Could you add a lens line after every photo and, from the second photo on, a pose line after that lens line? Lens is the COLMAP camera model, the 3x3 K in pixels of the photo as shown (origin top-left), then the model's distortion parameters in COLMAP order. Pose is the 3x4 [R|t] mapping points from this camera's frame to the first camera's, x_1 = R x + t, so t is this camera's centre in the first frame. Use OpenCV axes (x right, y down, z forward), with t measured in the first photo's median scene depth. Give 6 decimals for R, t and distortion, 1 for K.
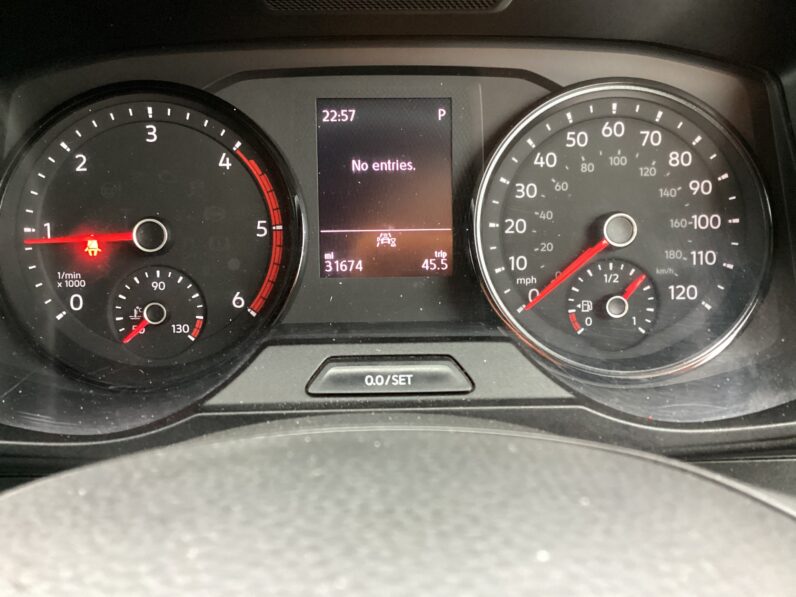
lens RADIAL K [[727.2, 0, 398.0], [0, 727.2, 298.5], [0, 0, 1]] dist [0.079142, -0.131783]
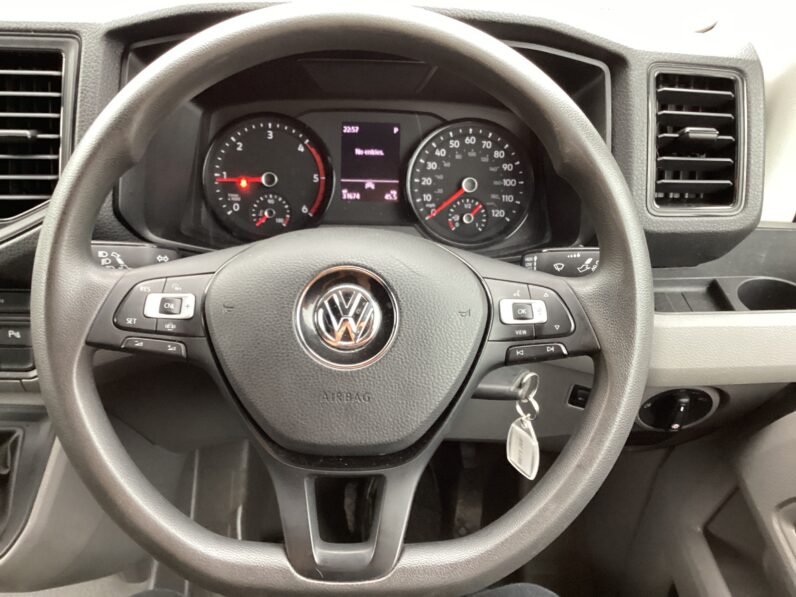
lens RADIAL K [[727.2, 0, 398.0], [0, 727.2, 298.5], [0, 0, 1]] dist [0.079142, -0.131783]
pose [[0.997743, 0.027367, 0.061314, -0.058594], [-0.031114, 0.997652, 0.061012, 0.132035], [-0.059500, -0.062782, 0.996252, -1.304897]]
